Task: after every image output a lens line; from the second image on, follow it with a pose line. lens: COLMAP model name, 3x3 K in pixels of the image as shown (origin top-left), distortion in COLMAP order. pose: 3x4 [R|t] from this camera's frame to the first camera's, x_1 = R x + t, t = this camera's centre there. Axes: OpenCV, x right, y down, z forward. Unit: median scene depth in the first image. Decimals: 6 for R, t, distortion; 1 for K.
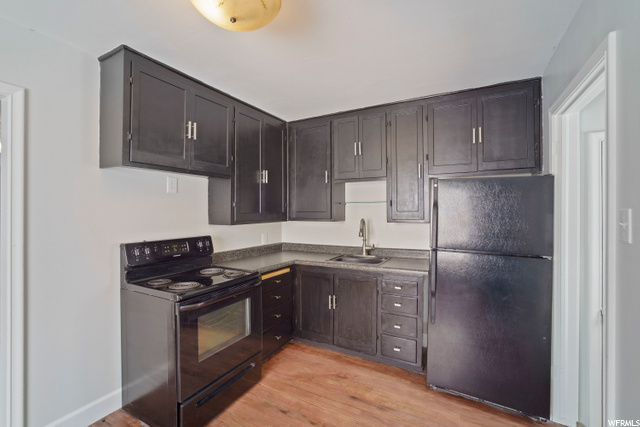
lens RADIAL K [[281.1, 0, 317.5], [0, 281.1, 211.9], [0, 0, 1]] dist [-0.001722, -0.000067]
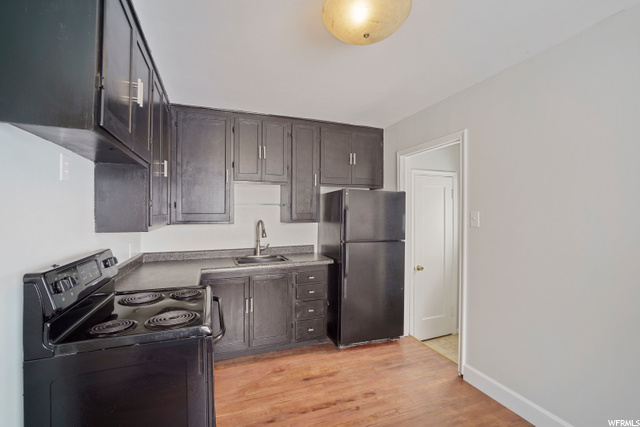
lens RADIAL K [[281.1, 0, 317.5], [0, 281.1, 211.9], [0, 0, 1]] dist [-0.001722, -0.000067]
pose [[0.668961, -0.000152, 0.743298, -0.621831], [0.000816, 1.000000, -0.000529, -0.007205], [-0.743297, 0.000961, 0.668961, 0.197494]]
